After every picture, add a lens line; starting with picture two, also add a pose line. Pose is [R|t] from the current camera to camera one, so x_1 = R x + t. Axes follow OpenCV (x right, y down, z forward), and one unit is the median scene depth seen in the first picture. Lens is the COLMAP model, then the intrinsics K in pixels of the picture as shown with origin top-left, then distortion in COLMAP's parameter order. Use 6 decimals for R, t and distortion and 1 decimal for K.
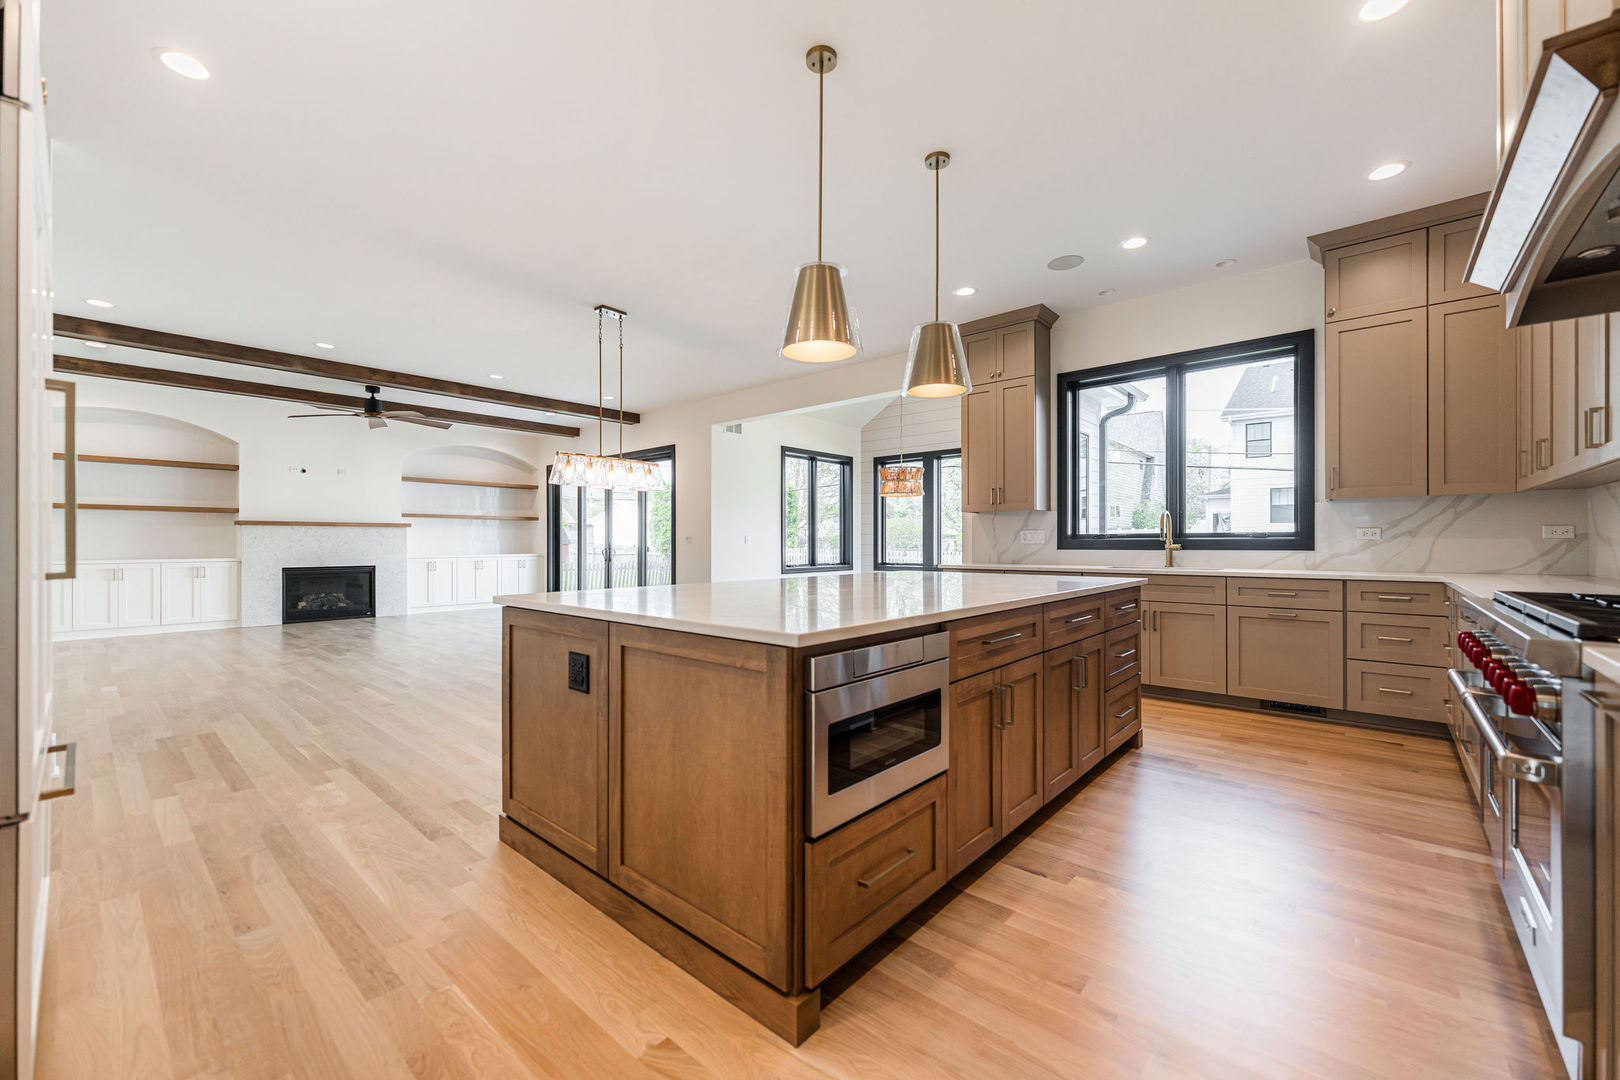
lens RADIAL K [[673.6, 0, 822.5], [0, 673.6, 541.7], [0, 0, 1]] dist [0.002395, 0.000156]
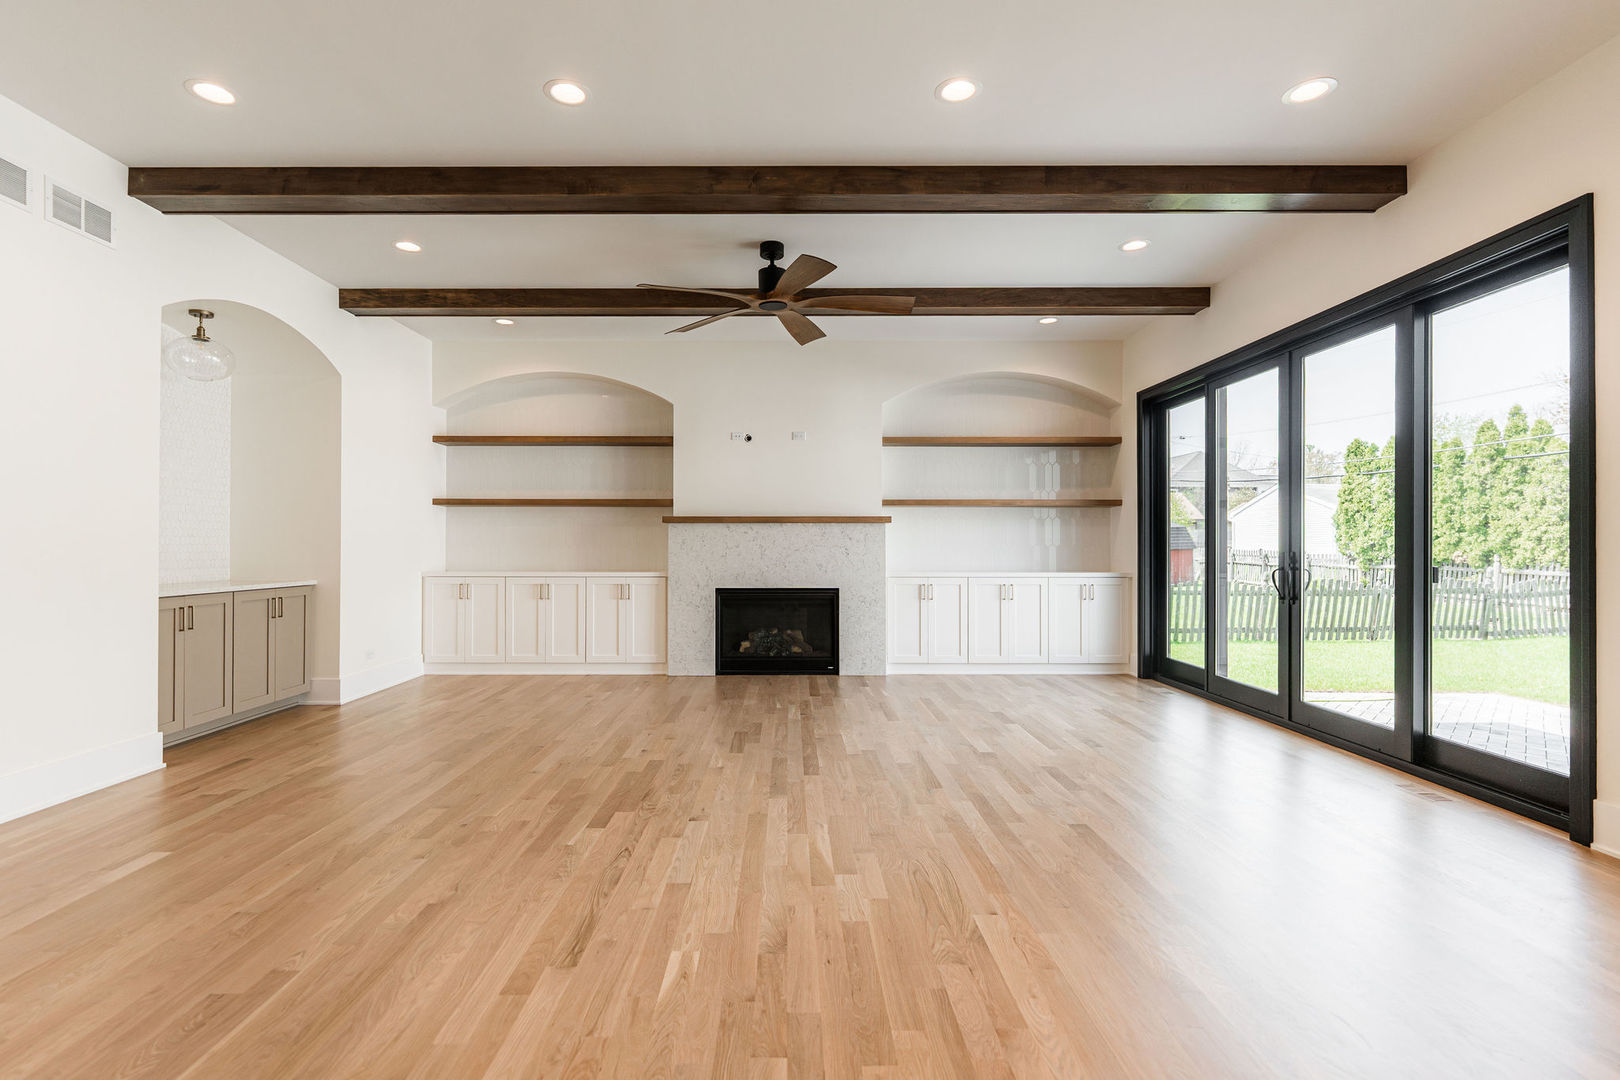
lens RADIAL K [[673.6, 0, 823.6], [0, 673.6, 540.3], [0, 0, 1]] dist [0.002395, 0.000156]
pose [[0.647410, -0.000126, -0.762142, -0.219532], [-0.000716, 0.999999, -0.000774, -0.006452], [0.762142, 0.001047, 0.647410, 0.607442]]
